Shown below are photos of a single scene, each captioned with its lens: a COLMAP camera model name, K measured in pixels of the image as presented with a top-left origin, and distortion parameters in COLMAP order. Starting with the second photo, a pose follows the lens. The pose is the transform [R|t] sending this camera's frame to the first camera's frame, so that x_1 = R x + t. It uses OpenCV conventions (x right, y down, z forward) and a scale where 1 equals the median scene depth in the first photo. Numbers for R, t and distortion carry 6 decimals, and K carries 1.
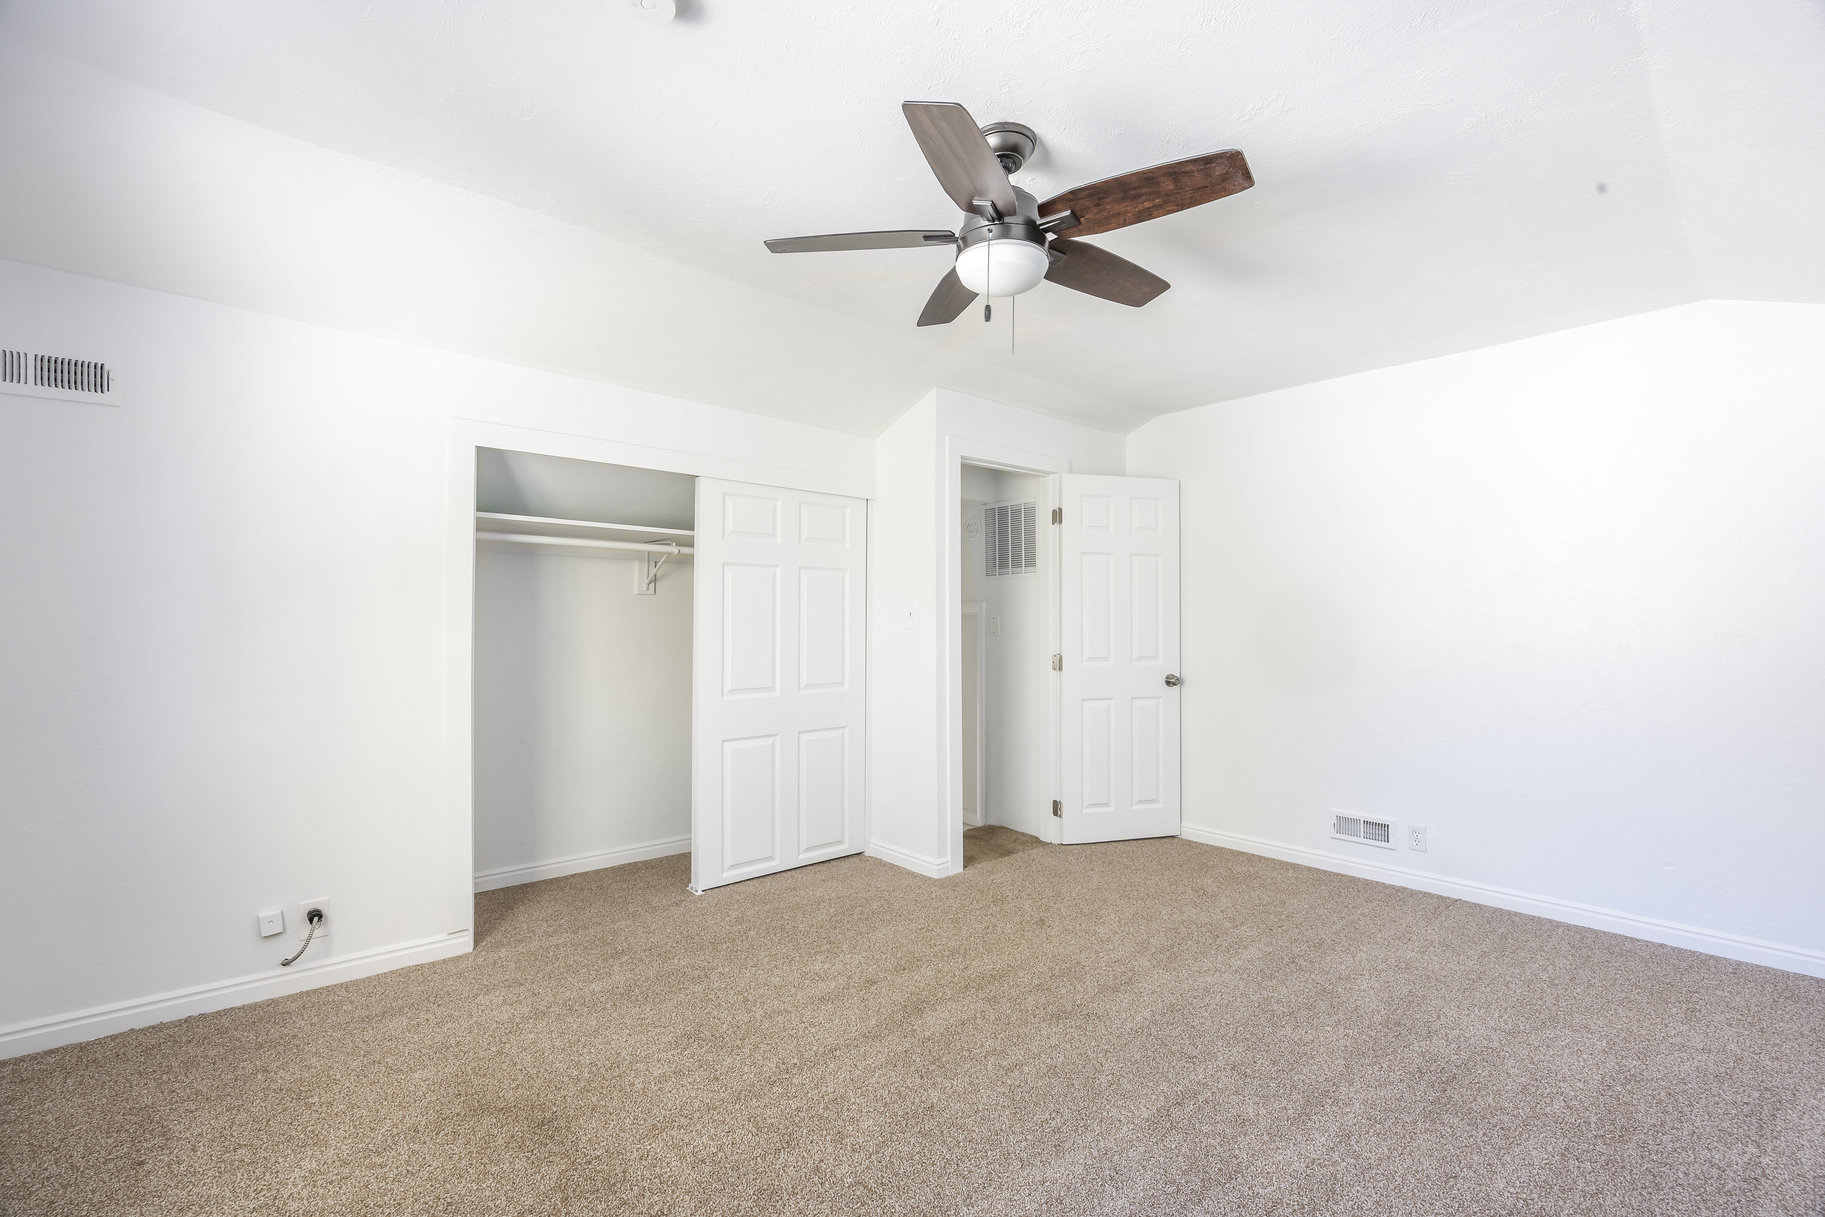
lens RADIAL K [[779.6, 0, 911.6], [0, 779.6, 614.5], [0, 0, 1]] dist [-0.021924, 0.002128]
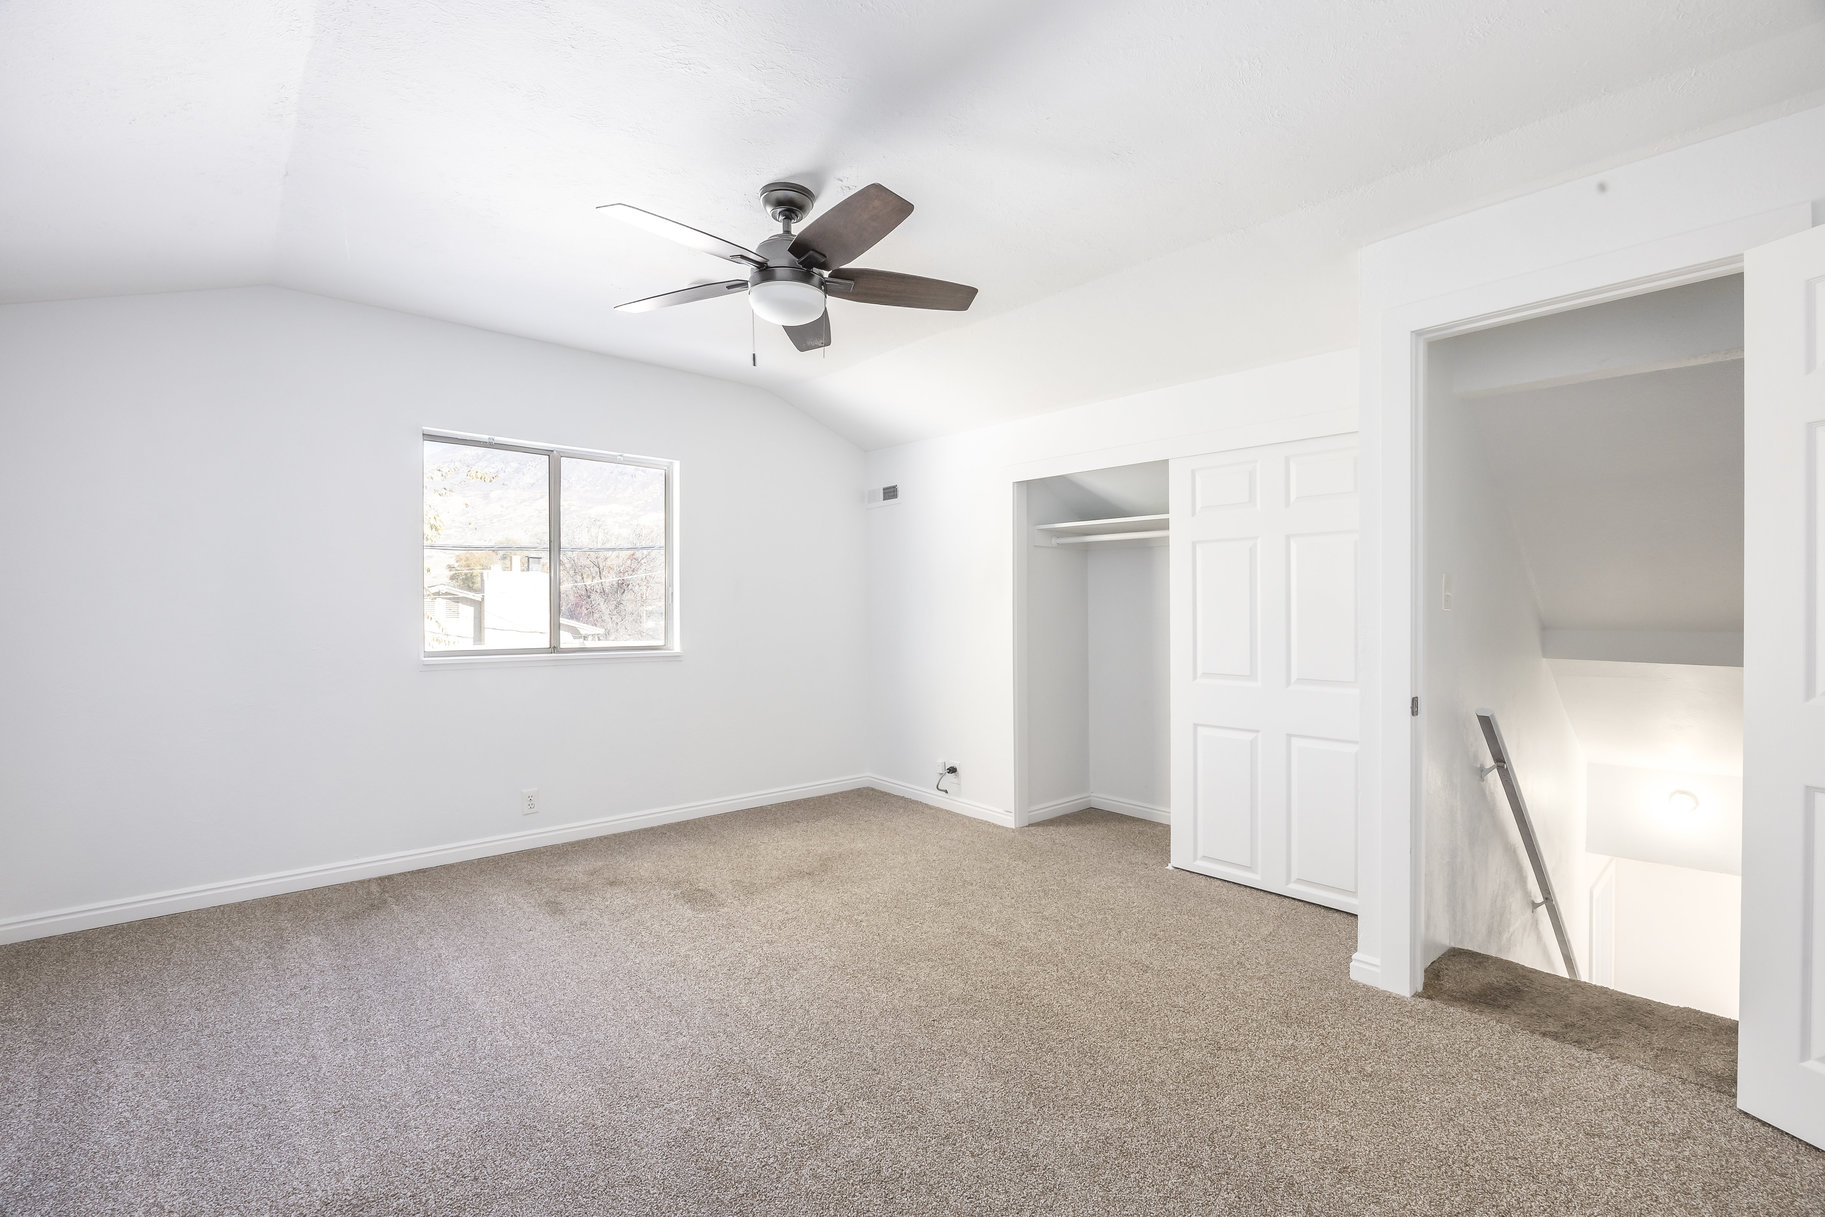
lens RADIAL K [[779.6, 0, 911.6], [0, 779.6, 606.9], [0, 0, 1]] dist [-0.021924, 0.002128]
pose [[0.015560, 0.000930, -0.999879, 0.723889], [0.013279, 0.999911, 0.001137, 0.009721], [0.999791, -0.013295, 0.015546, 0.631617]]
